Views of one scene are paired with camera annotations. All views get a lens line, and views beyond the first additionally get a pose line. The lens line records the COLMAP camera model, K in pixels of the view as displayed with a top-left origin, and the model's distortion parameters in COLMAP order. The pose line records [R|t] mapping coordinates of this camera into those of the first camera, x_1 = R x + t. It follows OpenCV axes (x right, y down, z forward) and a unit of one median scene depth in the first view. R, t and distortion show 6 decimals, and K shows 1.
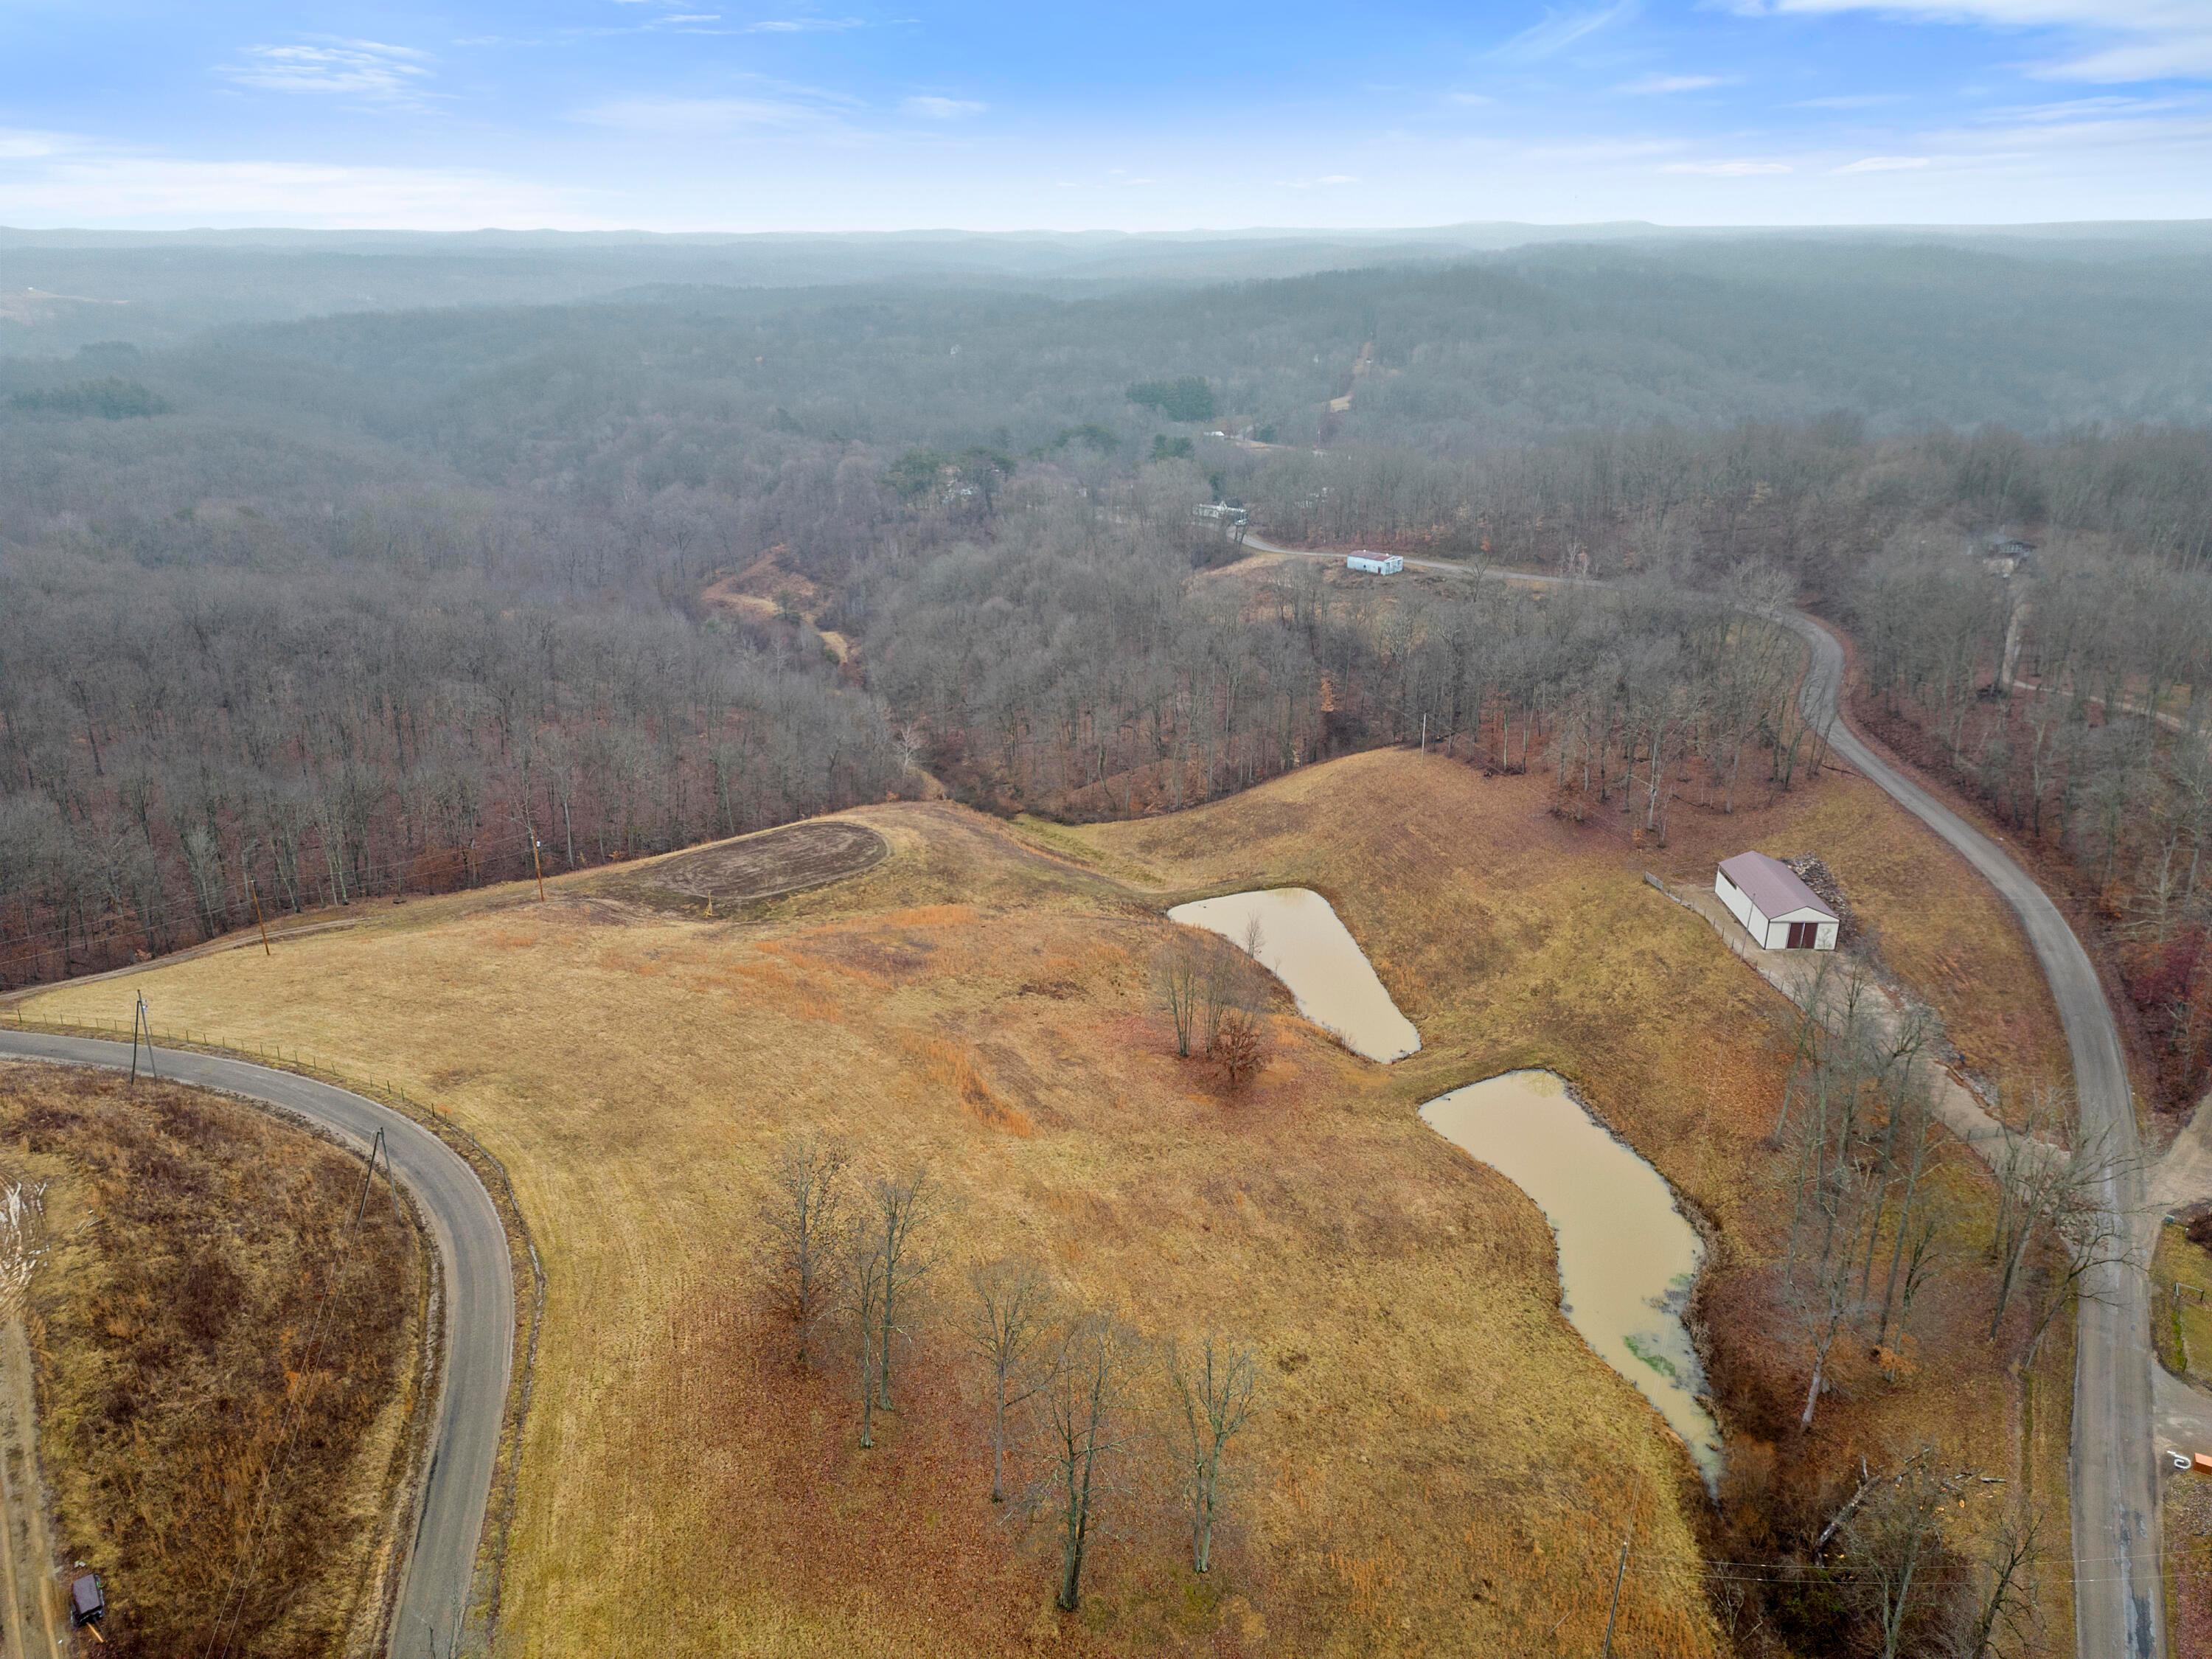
lens RADIAL K [[1557.6, 0, 1102.8], [0, 1557.6, 801.1], [0, 0, 1]] dist [0.095771, -0.094244]
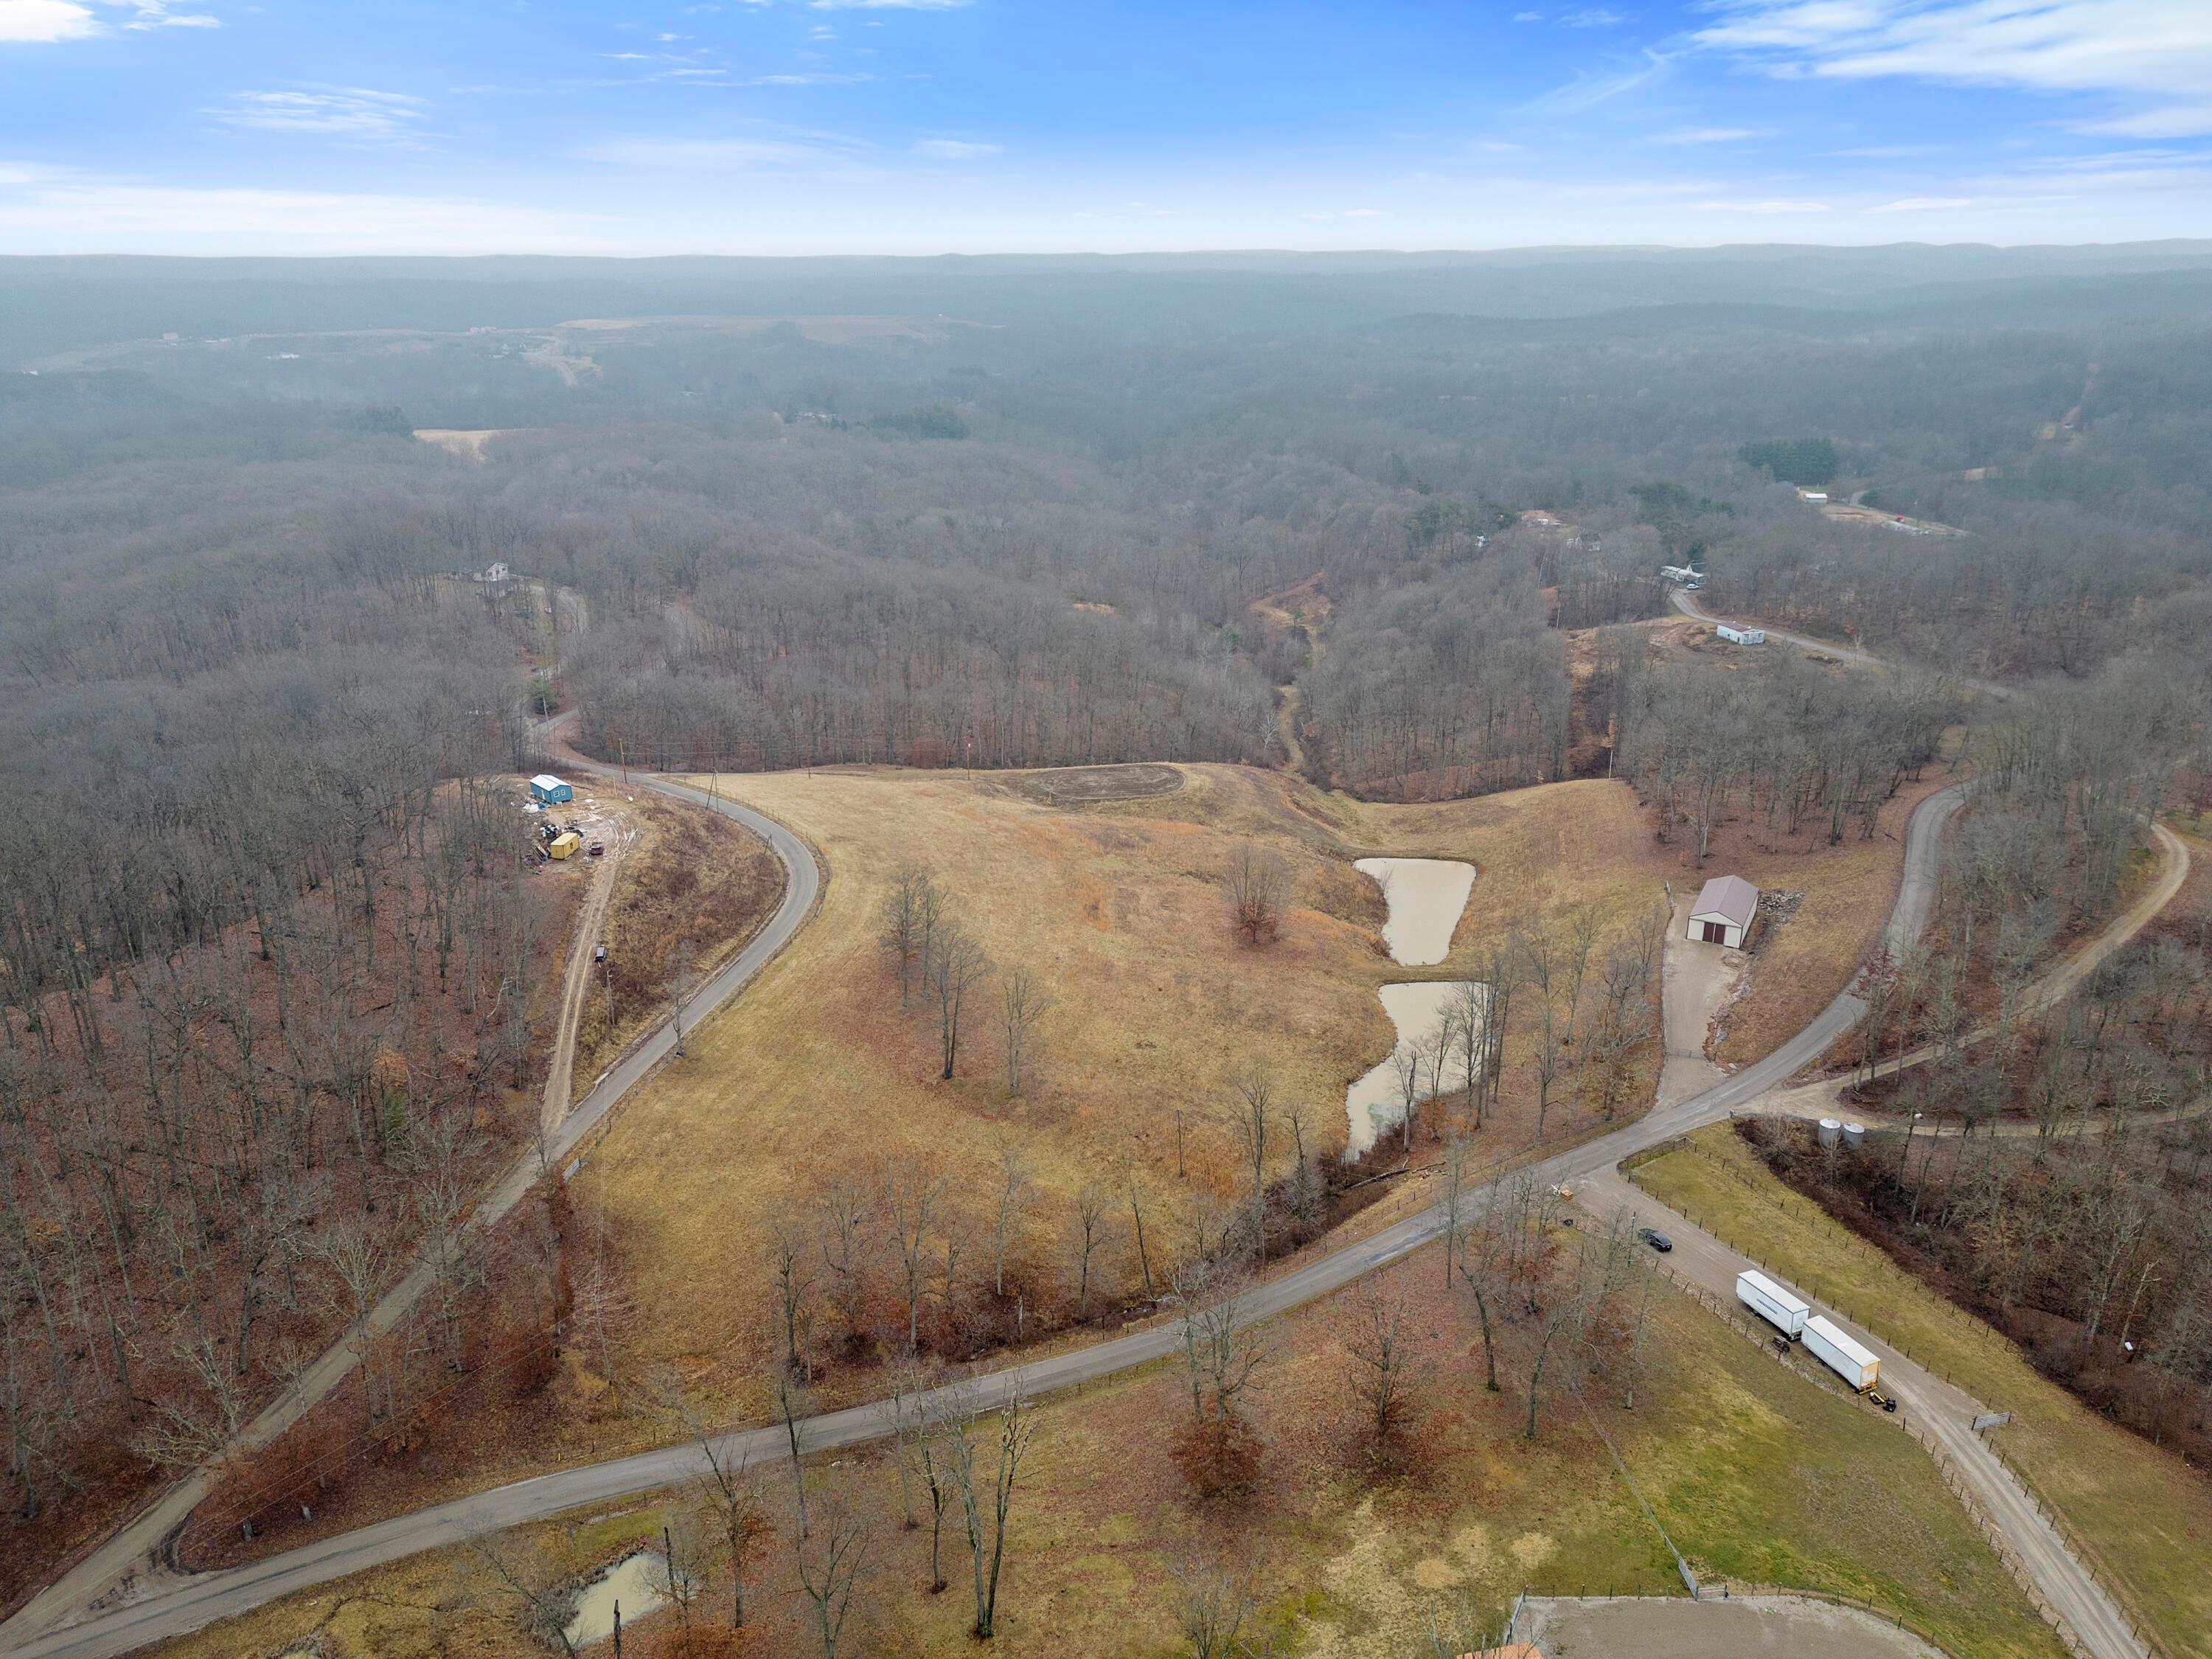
lens RADIAL K [[1550.3, 0, 1106.0], [0, 1550.3, 829.5], [0, 0, 1]] dist [0.111588, -0.181405]
pose [[0.882639, 0.162799, -0.440958, 0.606273], [-0.157954, 0.986281, 0.047962, 0.016114], [0.442717, 0.027318, 0.896245, -0.481438]]
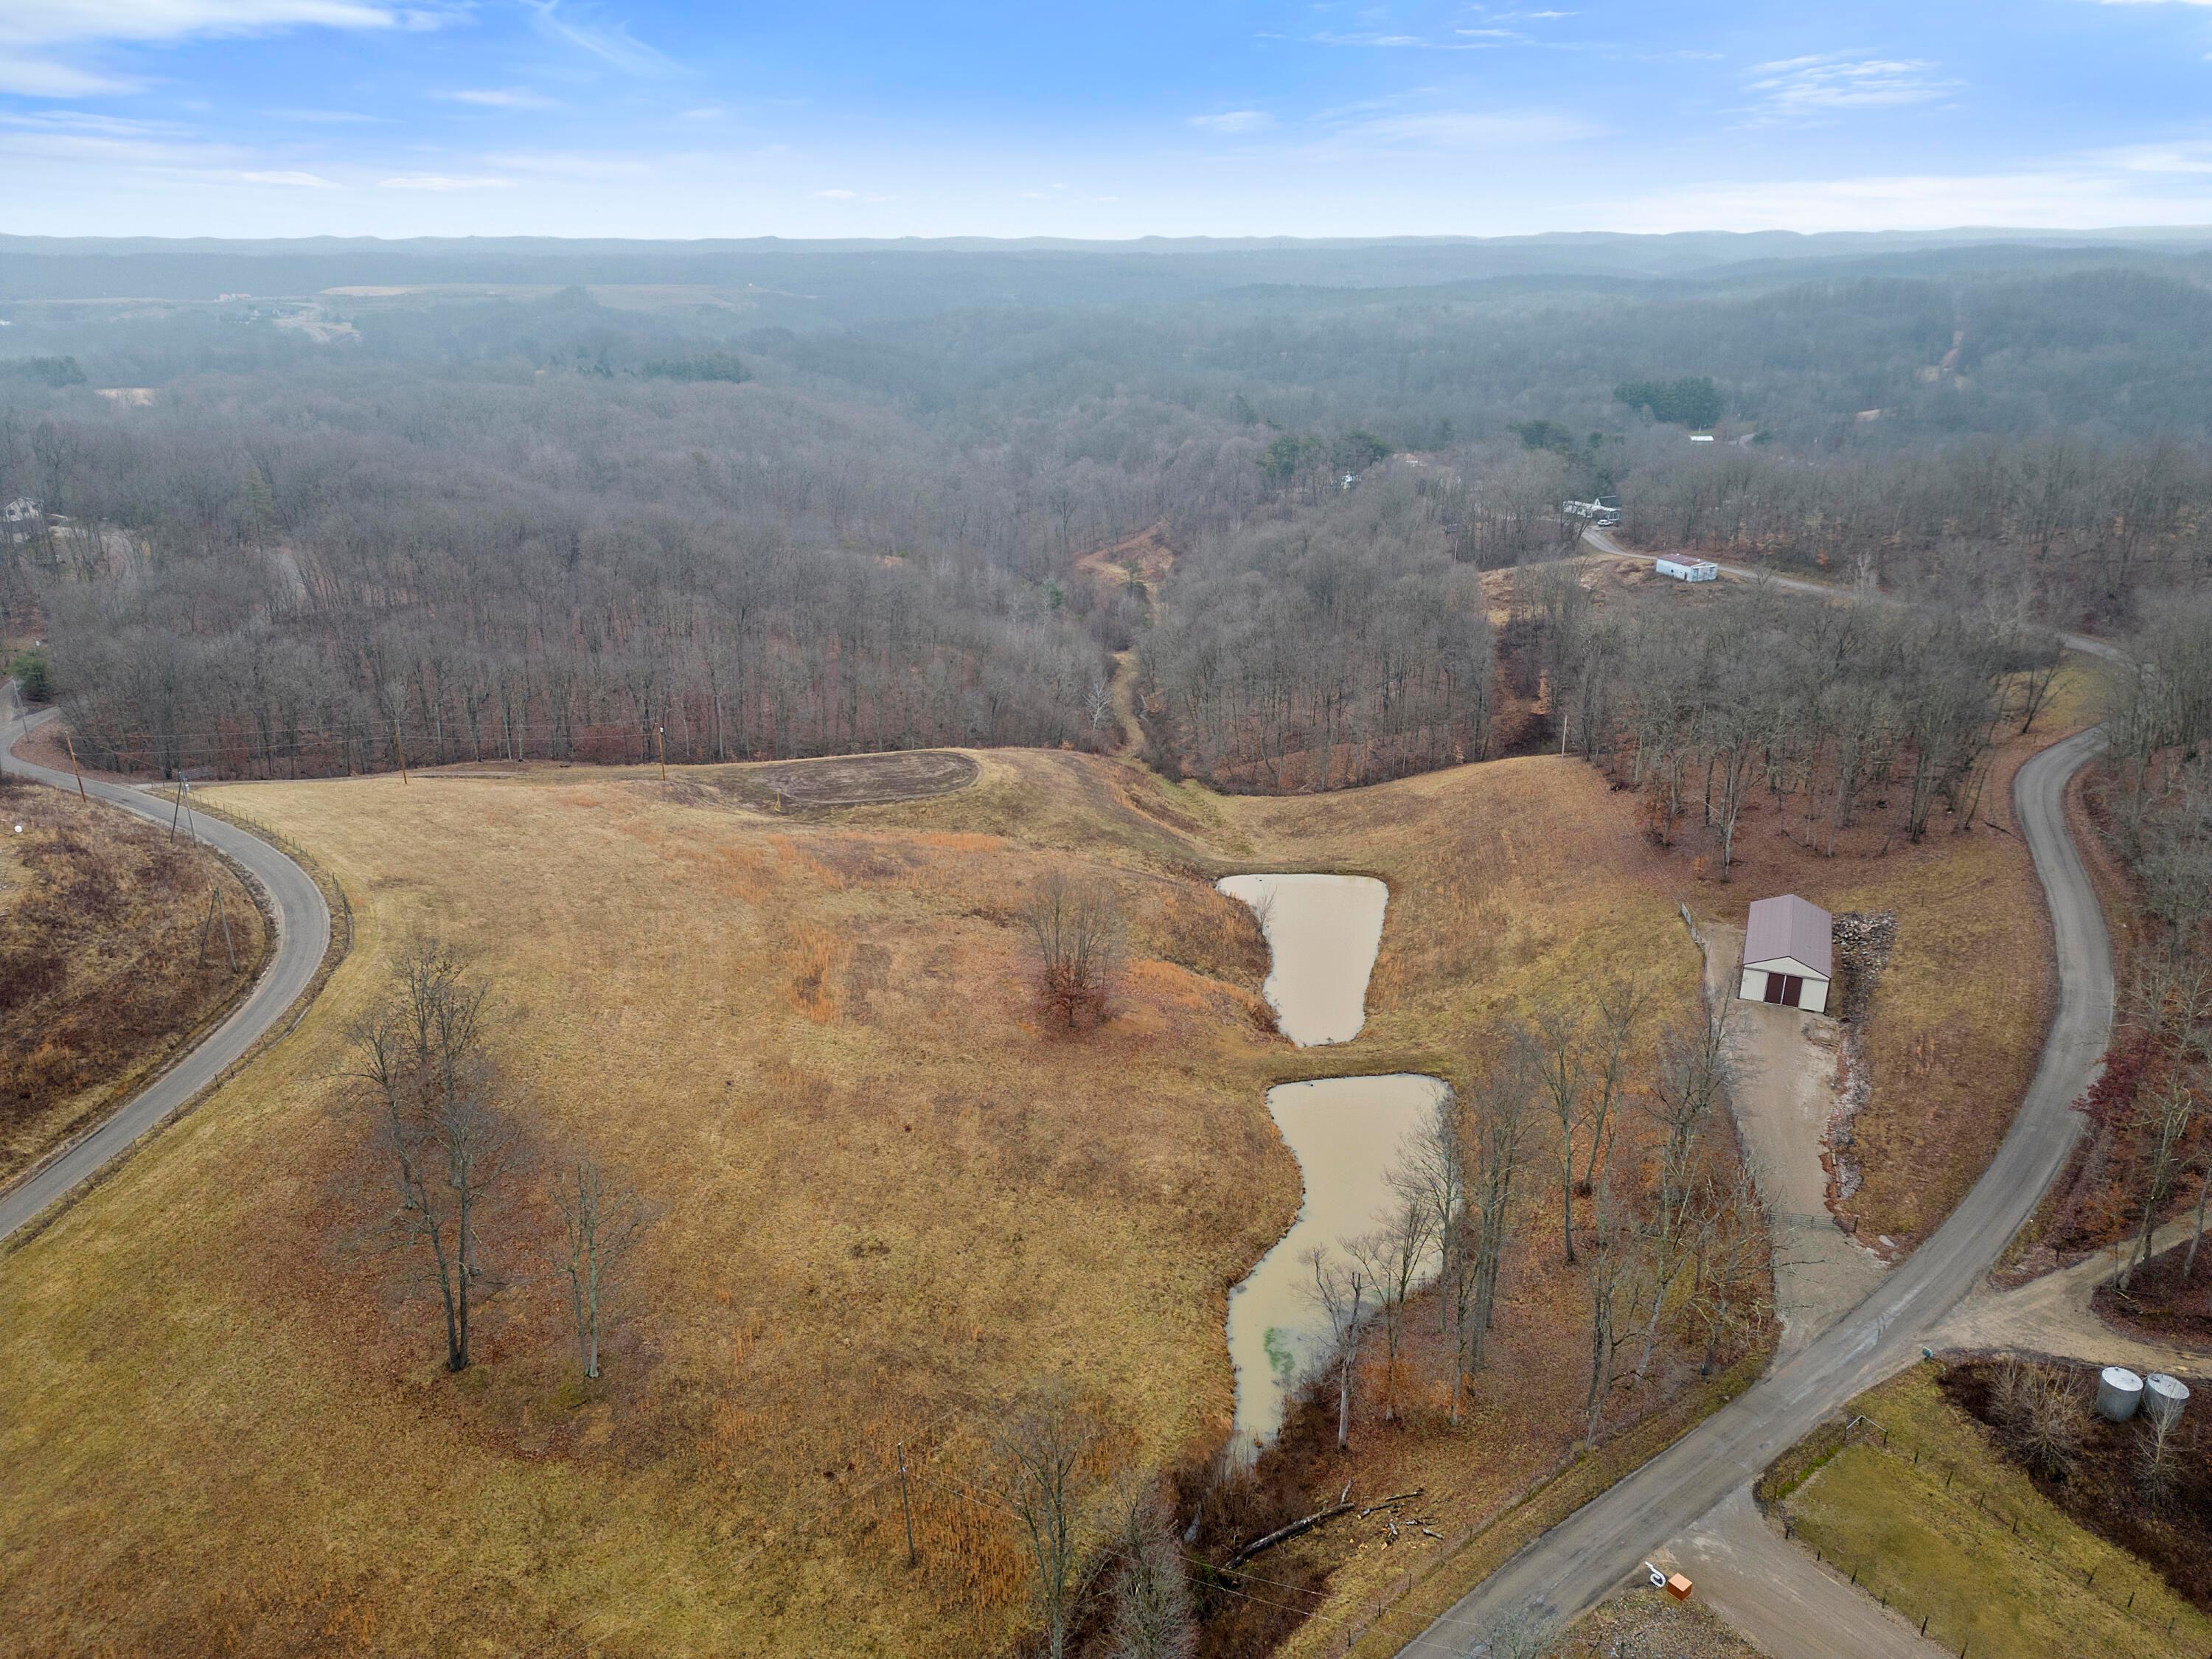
lens RADIAL K [[1557.6, 0, 1102.8], [0, 1557.6, 801.1], [0, 0, 1]] dist [0.095771, -0.094244]
pose [[0.924513, 0.130508, -0.358110, 0.425273], [-0.131913, 0.991047, 0.020618, 0.014965], [0.357594, 0.028178, 0.933452, 0.057924]]
